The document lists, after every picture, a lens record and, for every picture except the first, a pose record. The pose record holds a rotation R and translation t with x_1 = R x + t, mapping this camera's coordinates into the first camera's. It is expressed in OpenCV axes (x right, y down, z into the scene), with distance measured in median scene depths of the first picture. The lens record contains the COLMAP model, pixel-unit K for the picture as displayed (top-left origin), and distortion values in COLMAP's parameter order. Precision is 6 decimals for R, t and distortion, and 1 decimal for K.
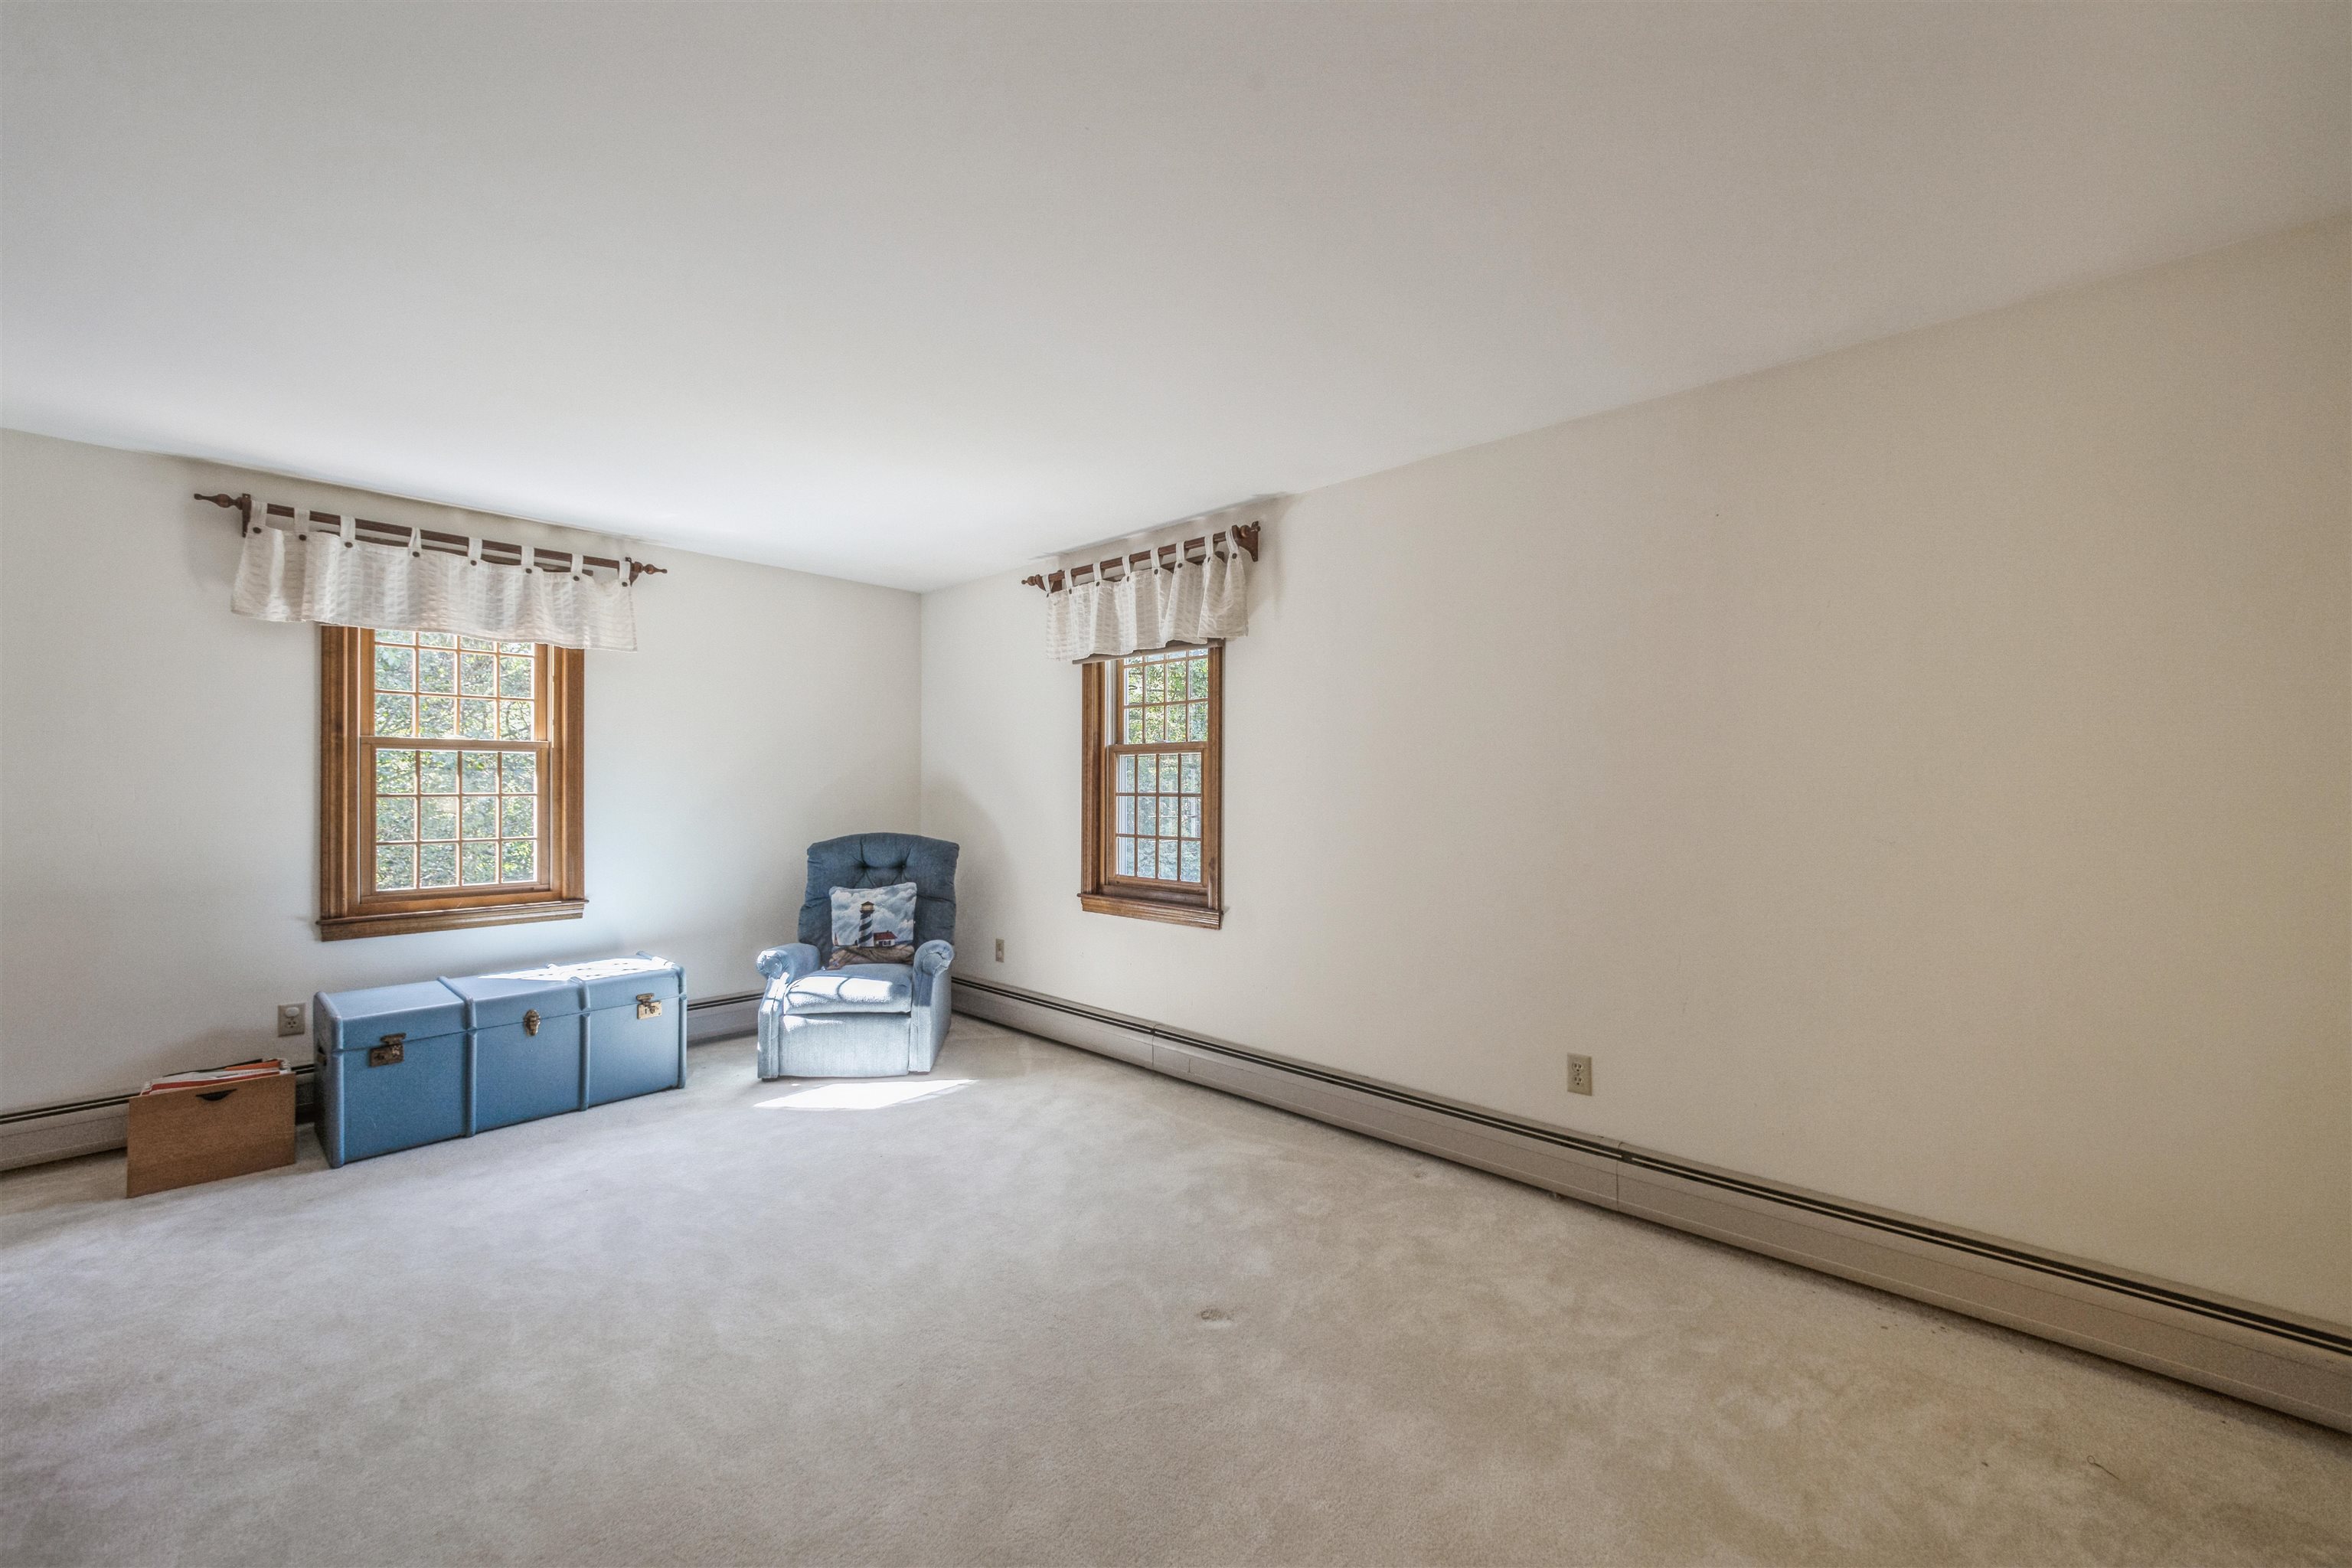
lens RADIAL K [[910.4, 0, 1176.0], [0, 910.4, 784.0], [0, 0, 1]] dist [0.001719, -0.000097]
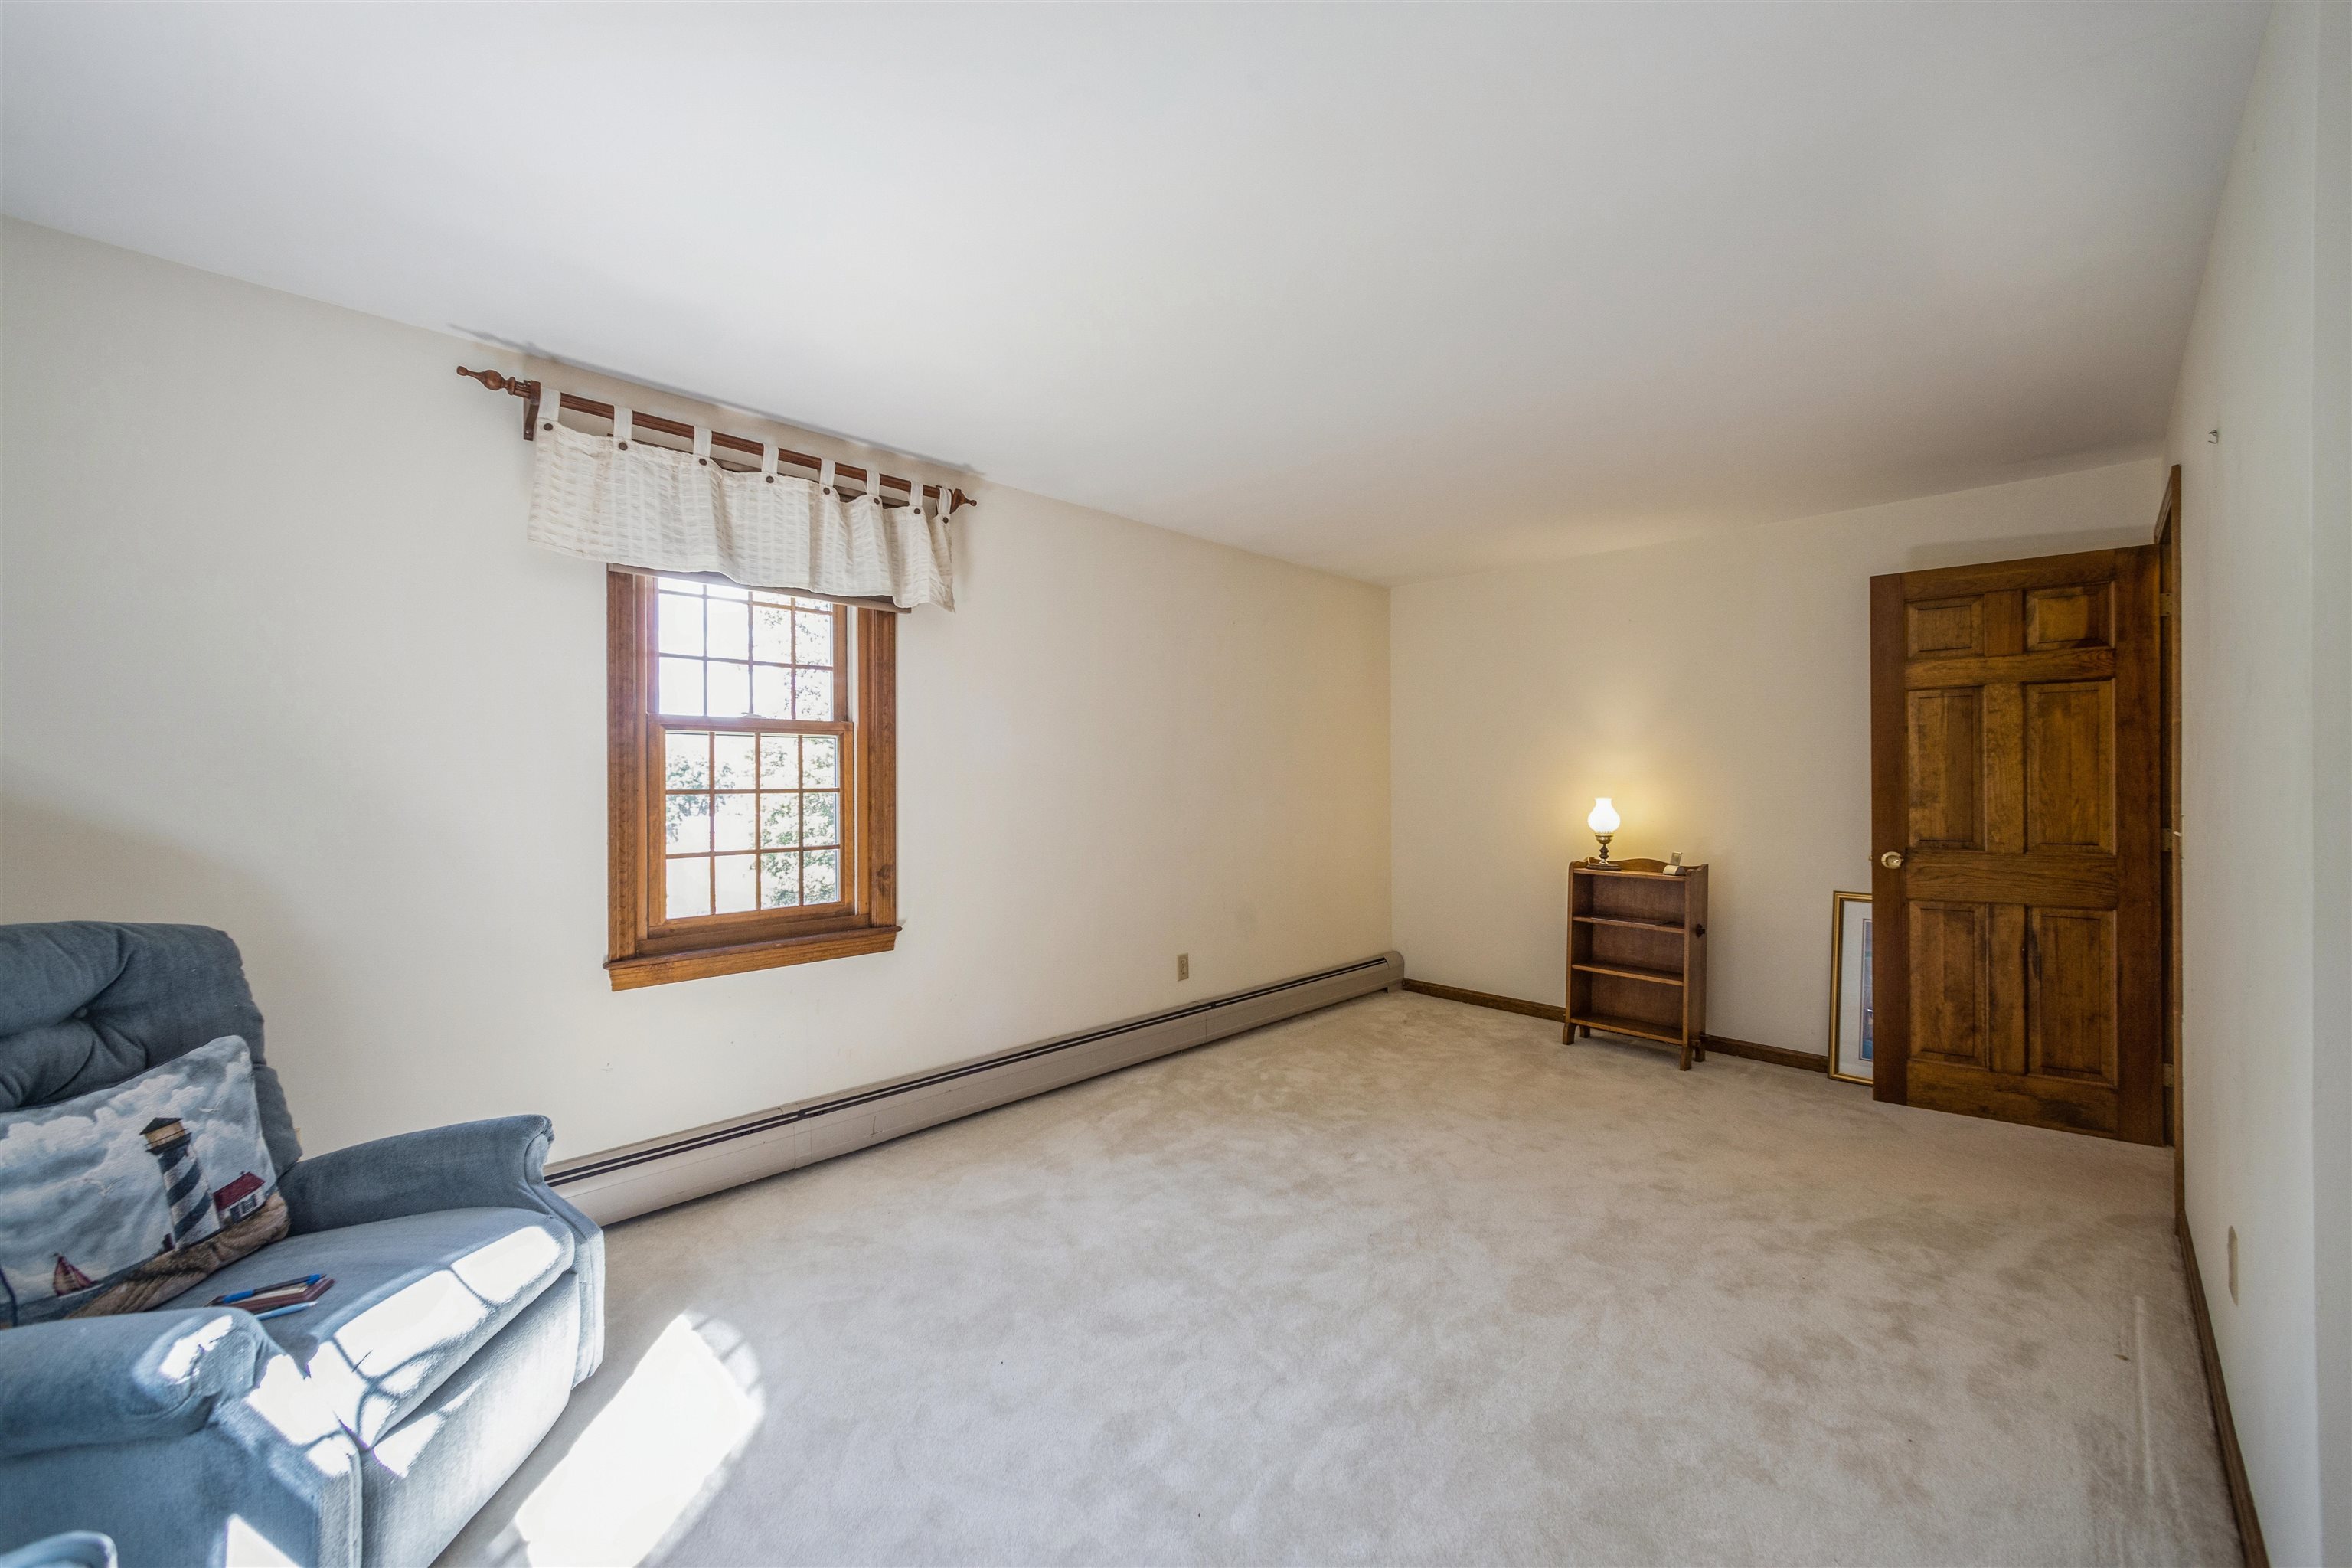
lens RADIAL K [[910.4, 0, 1176.0], [0, 910.4, 784.0], [0, 0, 1]] dist [0.001719, -0.000097]
pose [[0.029809, -0.004560, 0.999545, -0.762113], [0.007403, 0.999963, 0.004342, 0.006479], [-0.999528, 0.007270, 0.029842, 0.692401]]
